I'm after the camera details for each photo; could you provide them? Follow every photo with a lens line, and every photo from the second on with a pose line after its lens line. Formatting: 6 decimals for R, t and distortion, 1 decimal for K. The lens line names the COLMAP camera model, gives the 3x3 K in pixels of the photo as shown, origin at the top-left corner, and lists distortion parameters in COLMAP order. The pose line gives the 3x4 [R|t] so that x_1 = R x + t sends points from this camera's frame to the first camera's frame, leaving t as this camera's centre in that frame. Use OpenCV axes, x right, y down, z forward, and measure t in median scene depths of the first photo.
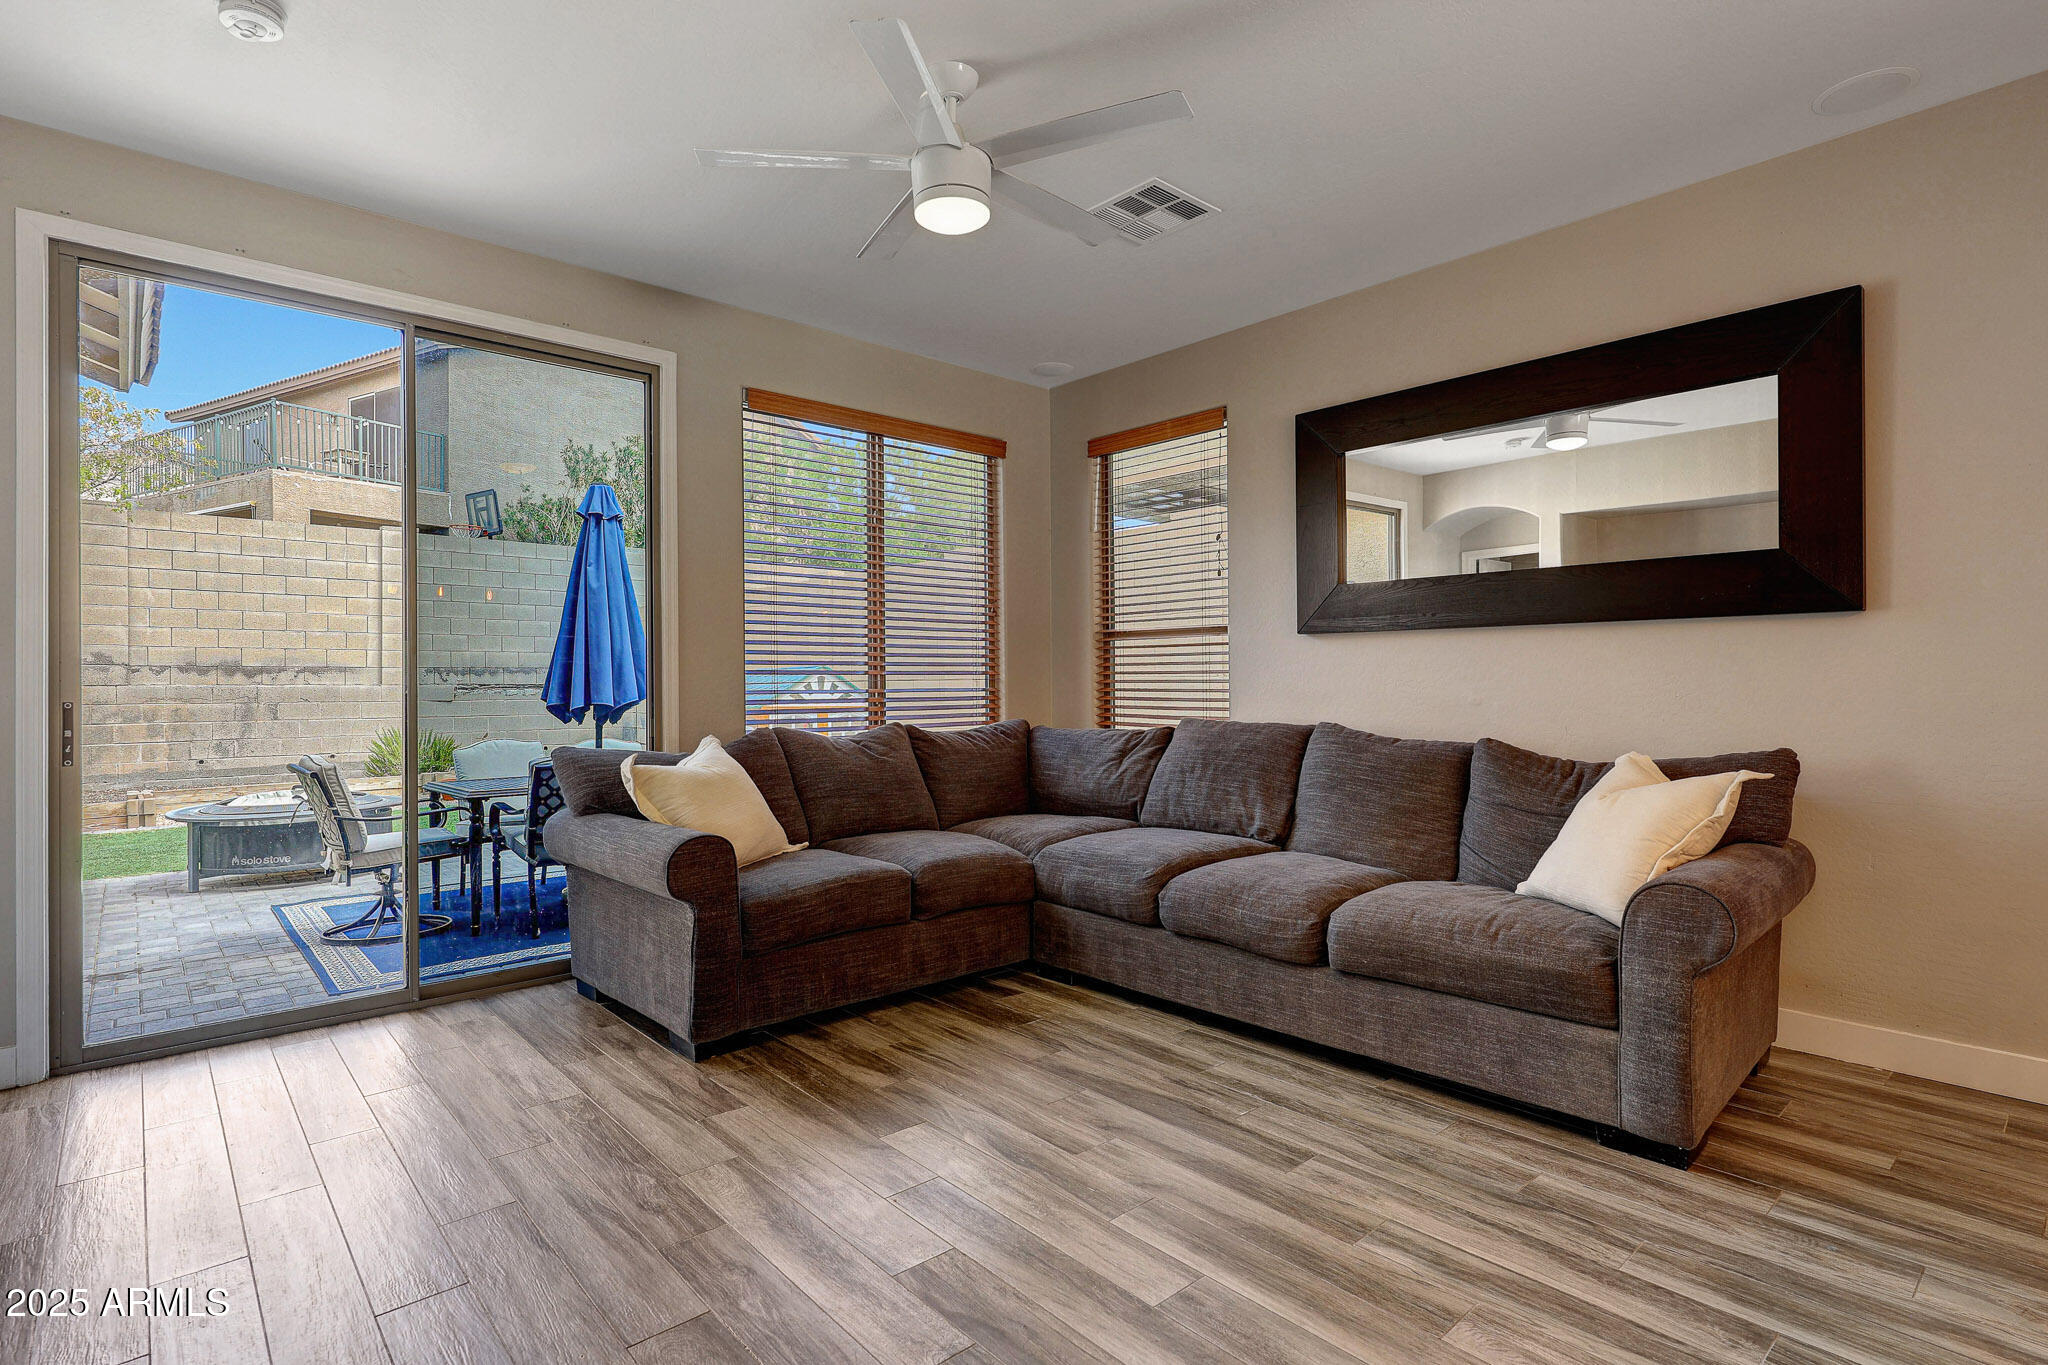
lens RADIAL K [[1012.5, 0, 1016.9], [0, 1012.5, 682.4], [0, 0, 1]] dist [-0.003924, 0.000554]
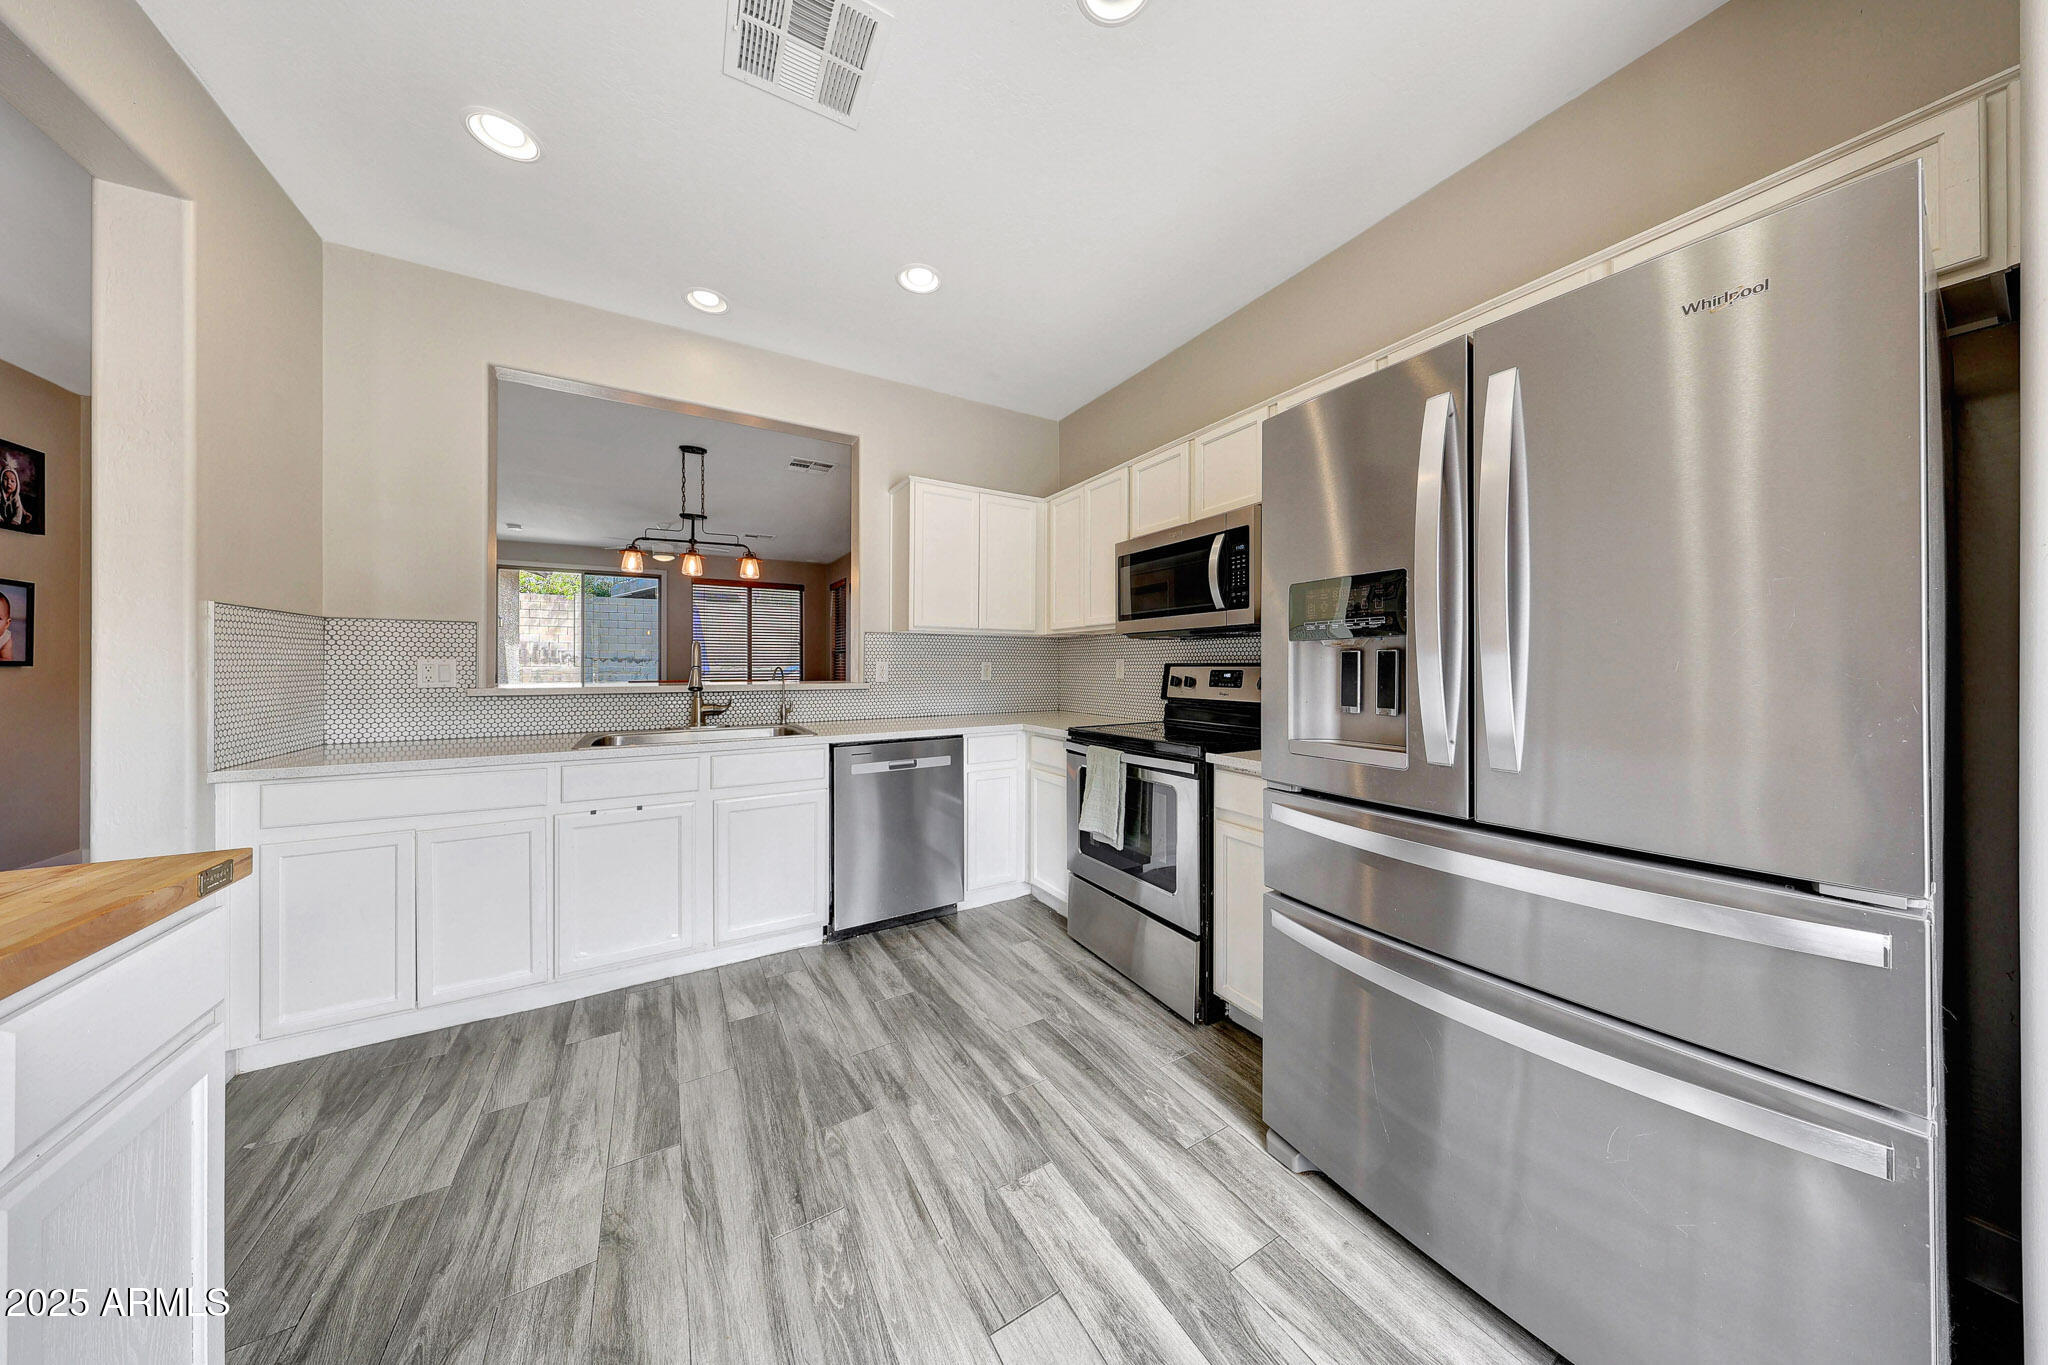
lens RADIAL K [[605.7, 0, 1025.3], [0, 605.7, 666.8], [0, 0, 1]] dist [-0.001911, 0.000069]
pose [[0.984625, 0.007312, -0.174528, 1.522515], [-0.006971, 0.999972, 0.002566, -0.021438], [0.174542, -0.001310, 0.984649, -0.994854]]
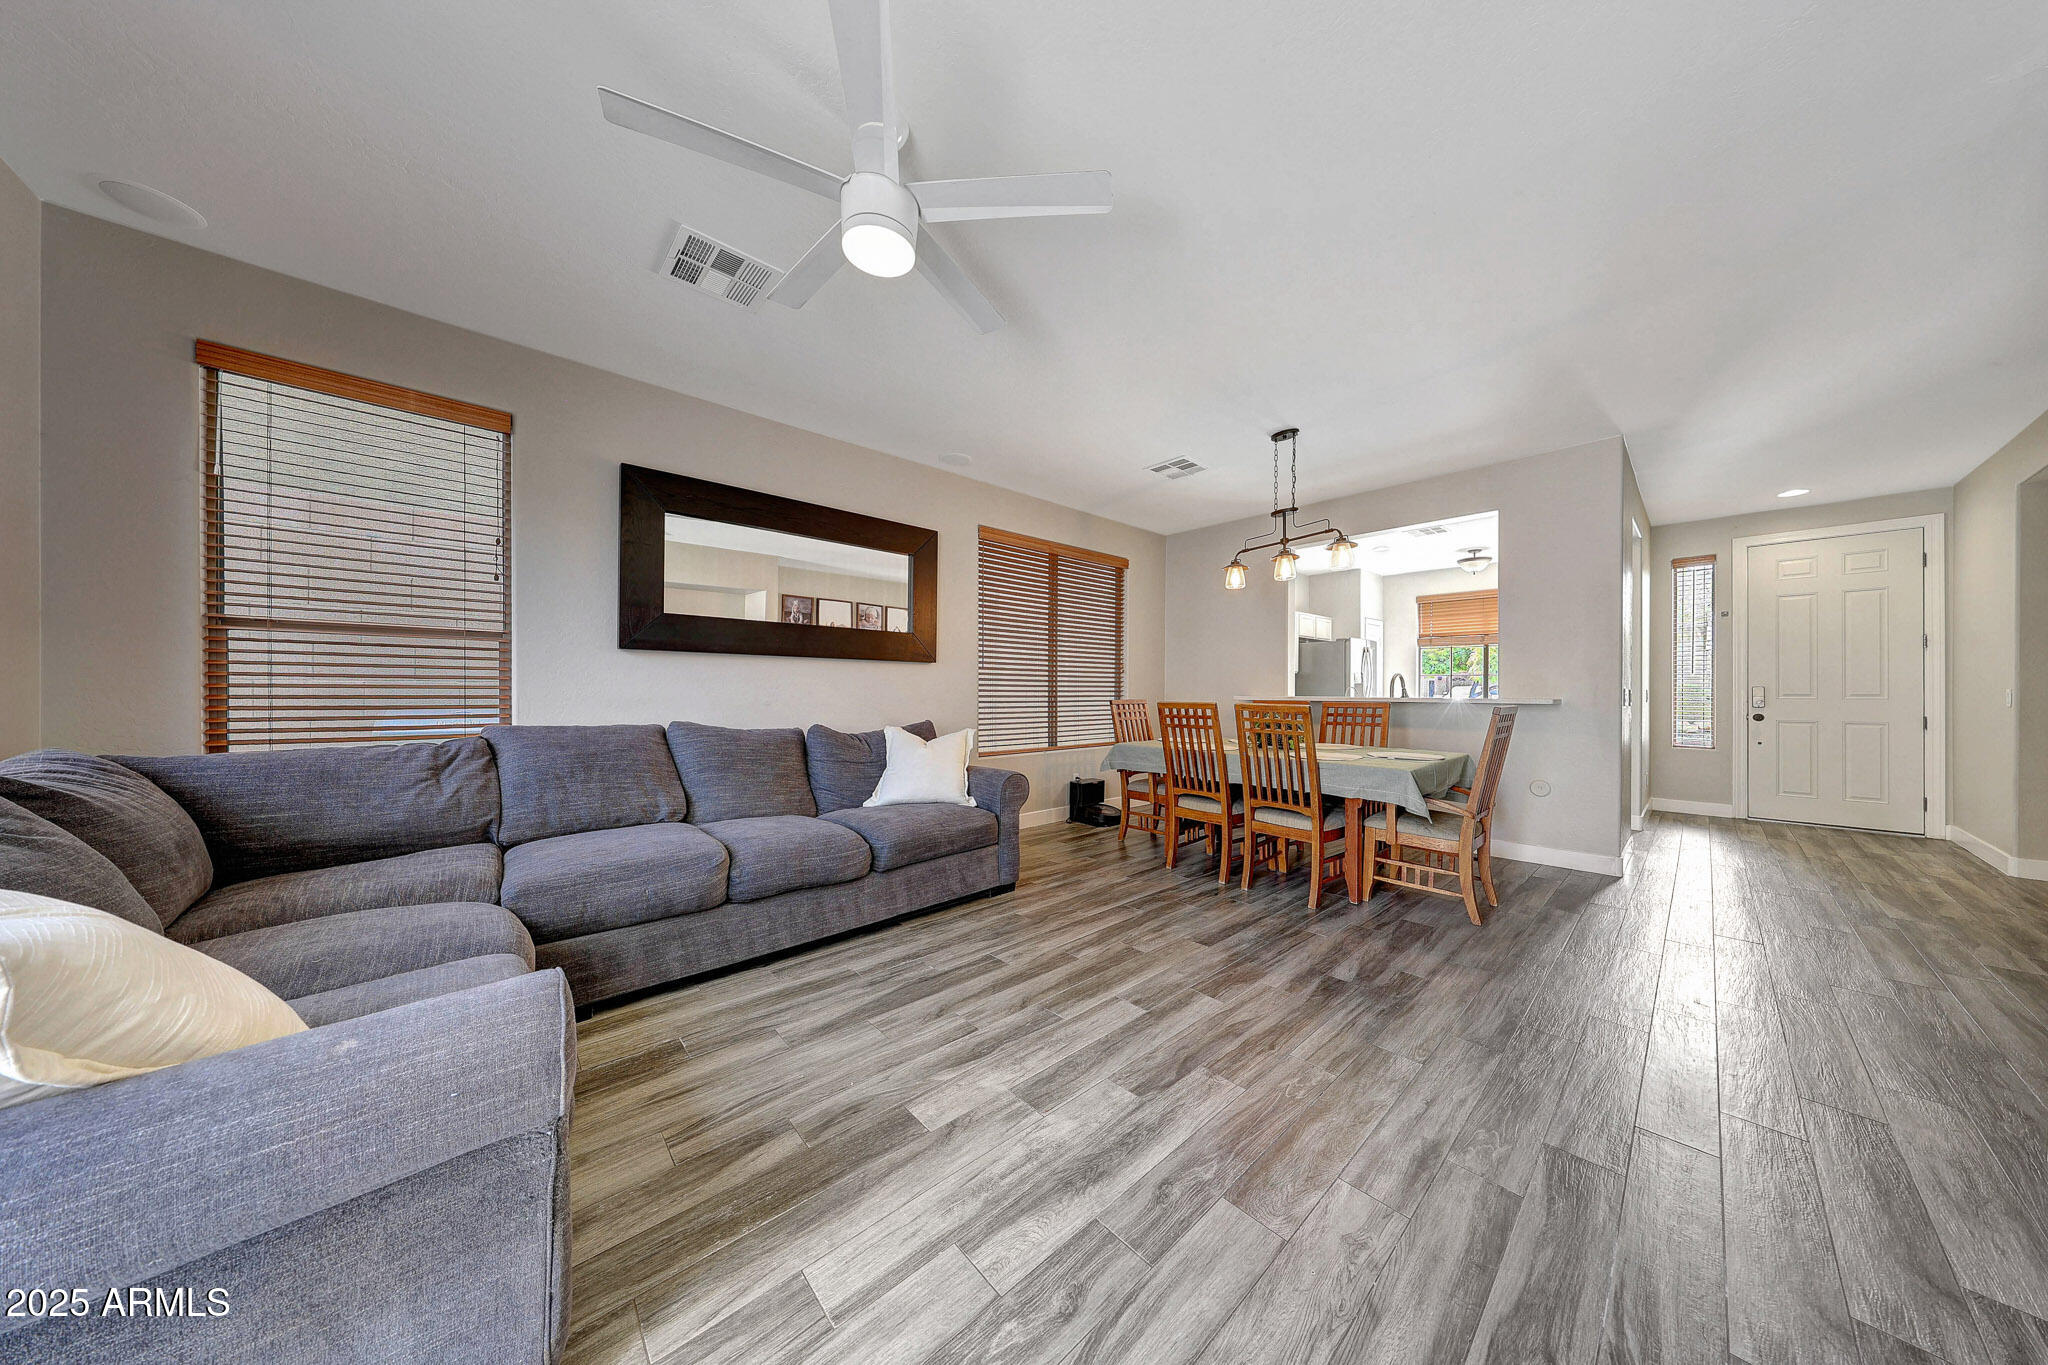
lens RADIAL K [[605.7, 0, 1046.1], [0, 605.7, 684.9], [0, 0, 1]] dist [-0.001911, 0.000069]
pose [[-0.025566, 0.011032, 0.999612, -0.601529], [-0.008220, 0.999903, -0.011246, -0.001828], [-0.999639, -0.008504, -0.025473, 0.708435]]
